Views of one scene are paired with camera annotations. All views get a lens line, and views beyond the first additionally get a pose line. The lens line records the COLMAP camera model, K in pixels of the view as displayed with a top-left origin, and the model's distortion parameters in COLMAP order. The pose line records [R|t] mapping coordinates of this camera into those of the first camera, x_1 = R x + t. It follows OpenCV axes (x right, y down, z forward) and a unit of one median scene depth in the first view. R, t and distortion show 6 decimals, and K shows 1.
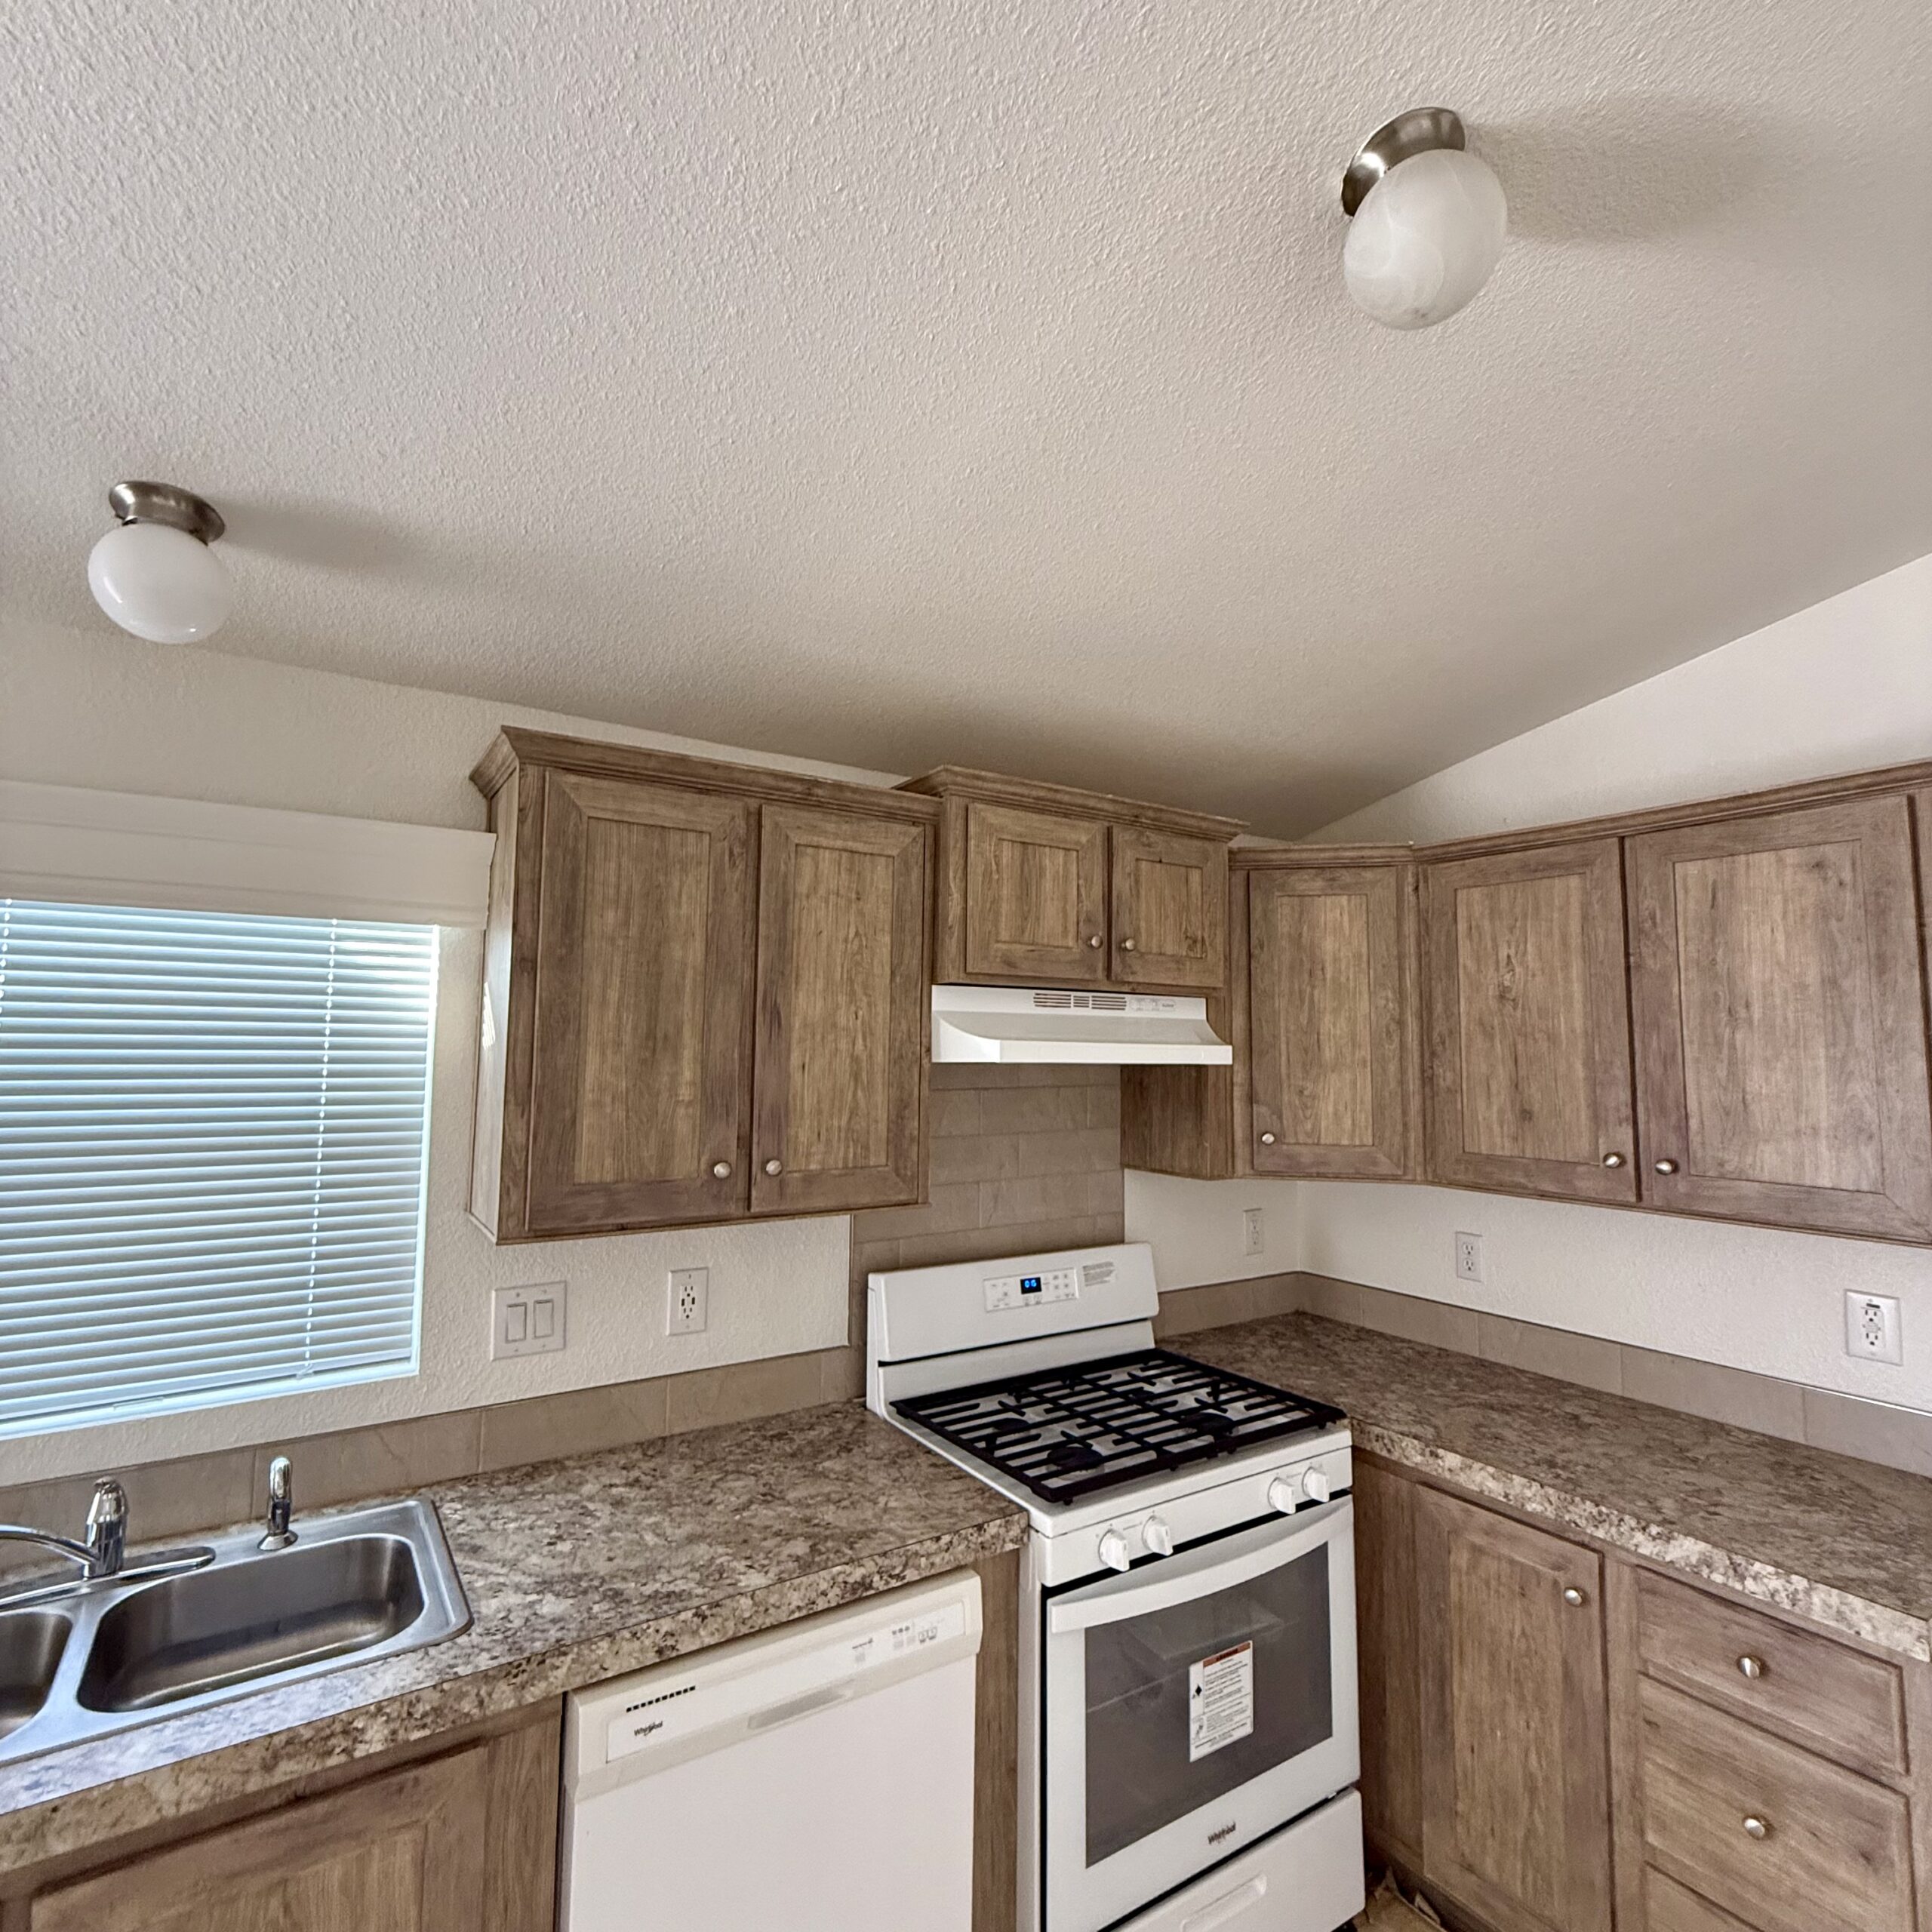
lens RADIAL K [[1027.9, 0, 962.9], [0, 1027.9, 957.3], [0, 0, 1]] dist [0.002133, -0.000126]
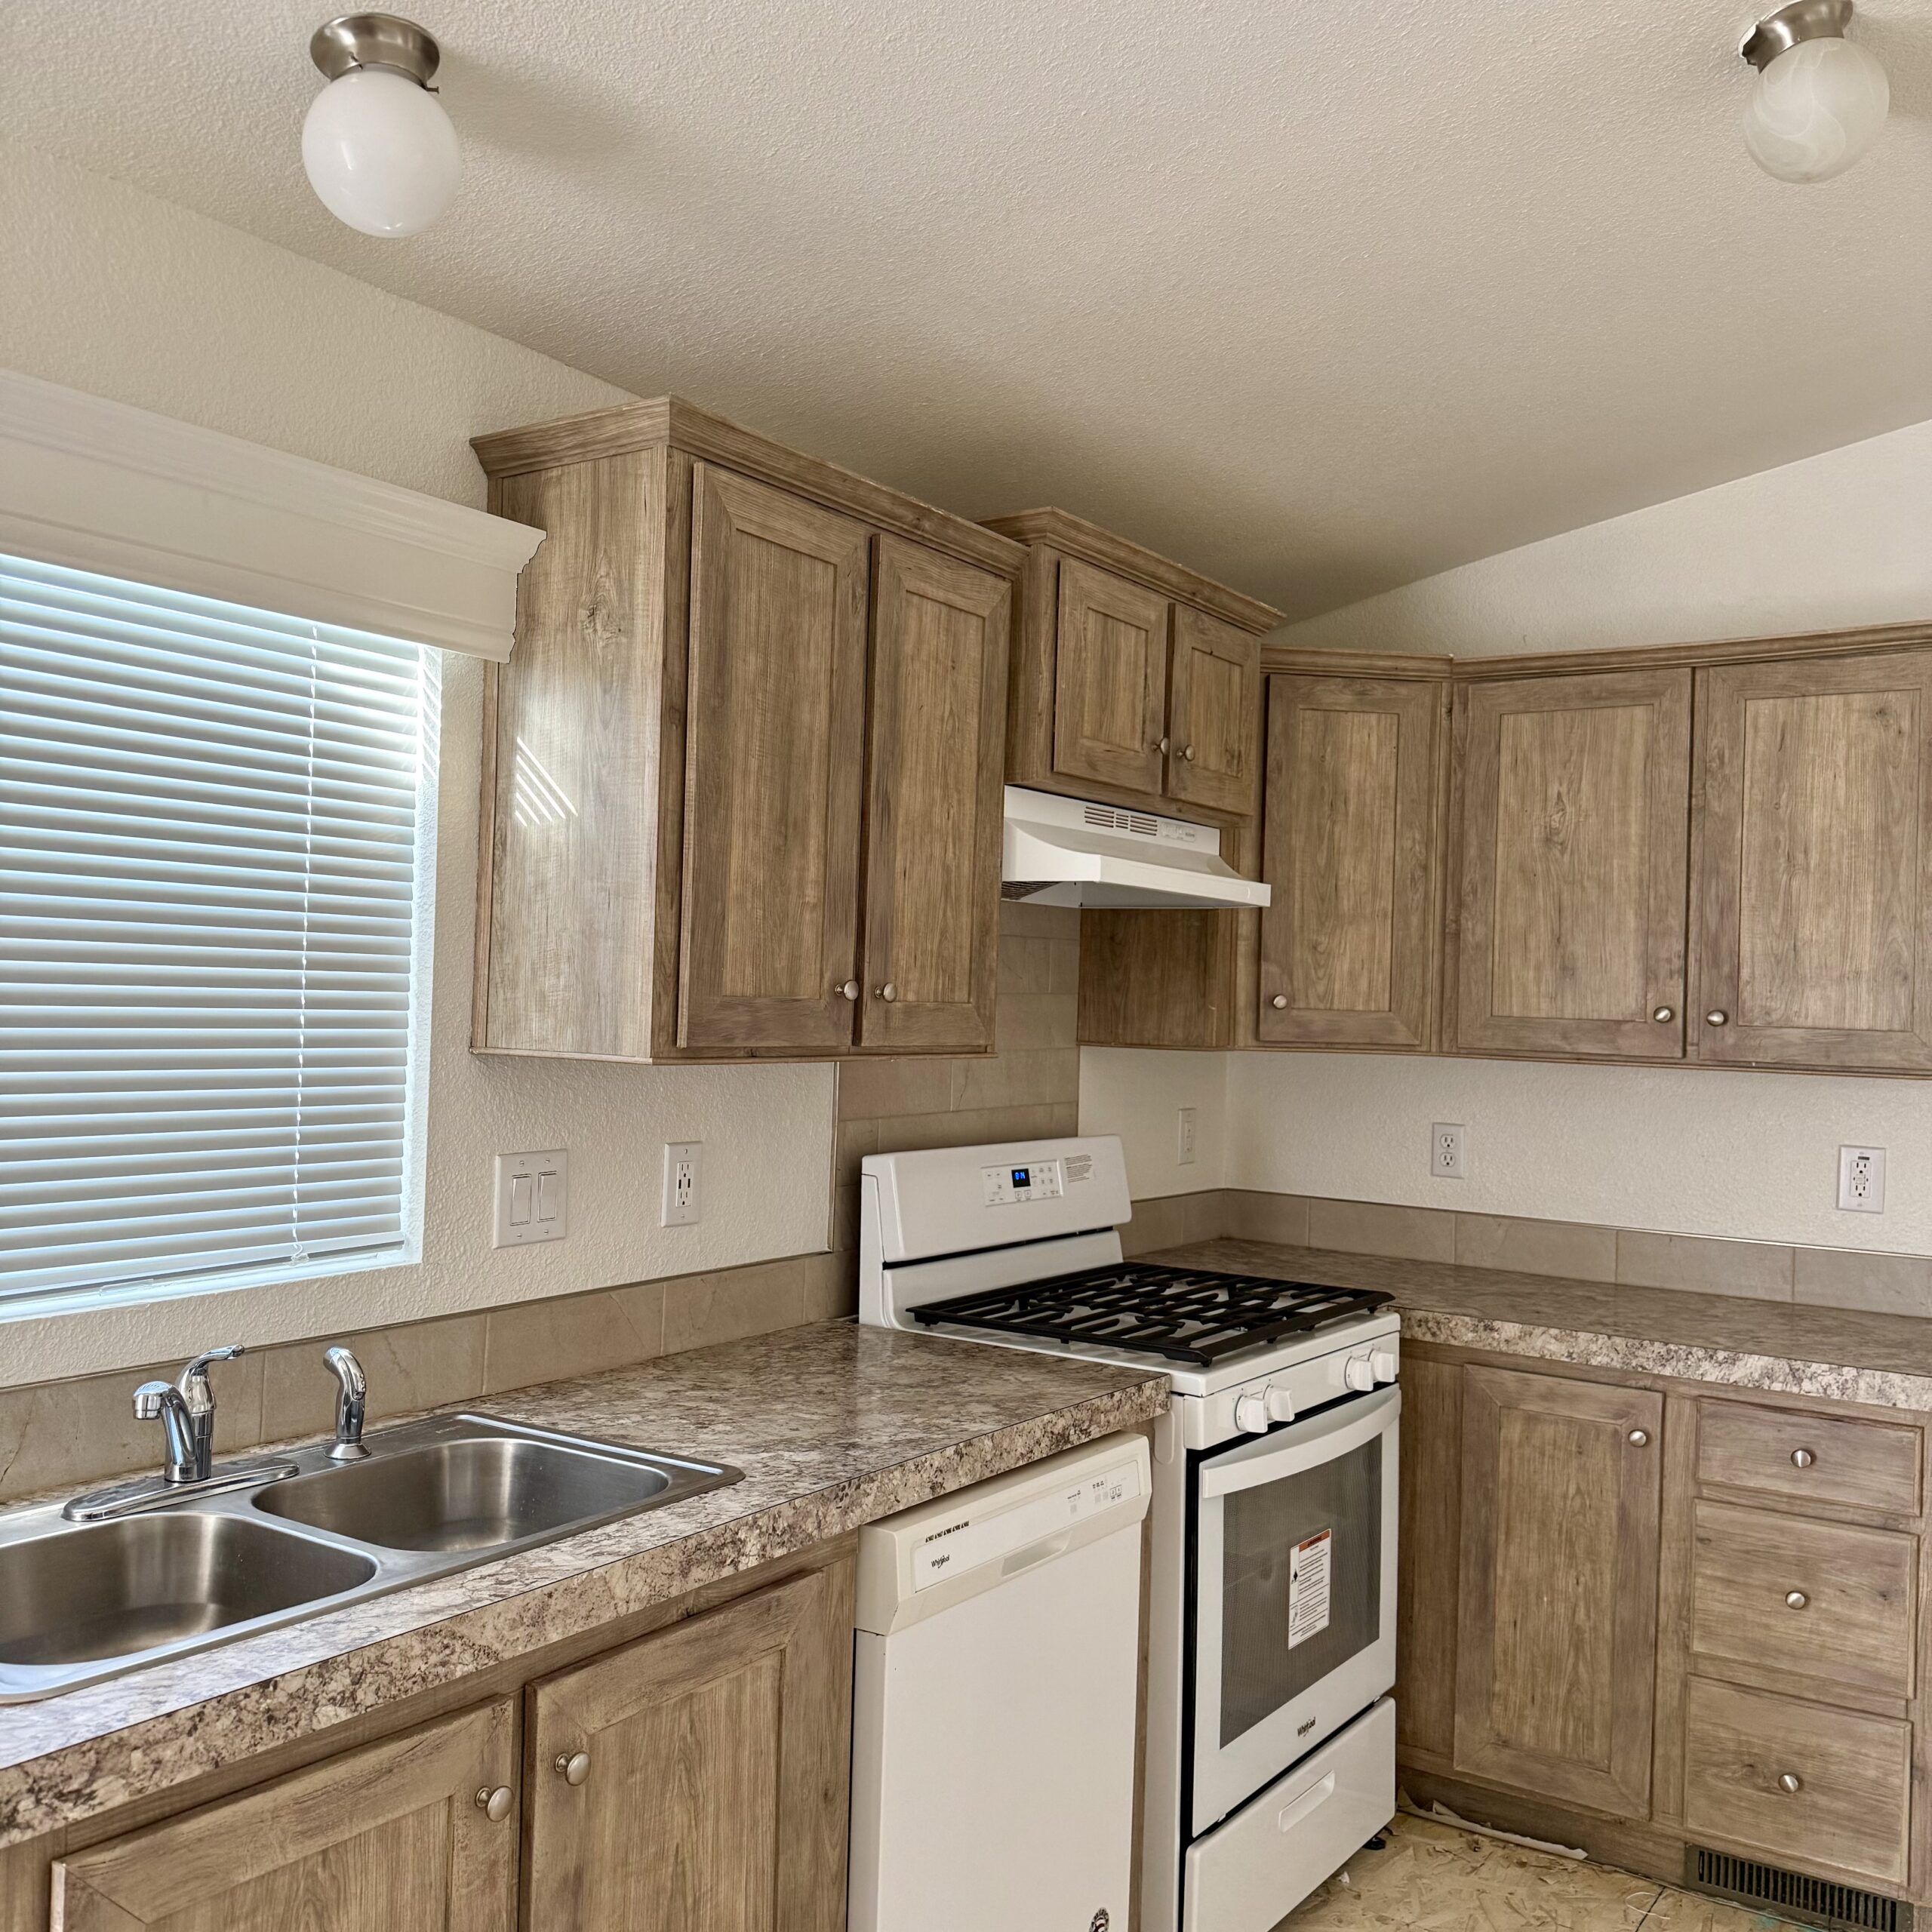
lens RADIAL K [[1781.7, 0, 966.0], [0, 1781.7, 966.0], [0, 0, 1]] dist [0.195846, -0.417273]
pose [[0.924958, 0.023958, 0.379313, -0.630025], [-0.054546, 0.996048, 0.070099, 0.077157], [-0.376134, -0.085529, 0.922609, -0.308051]]
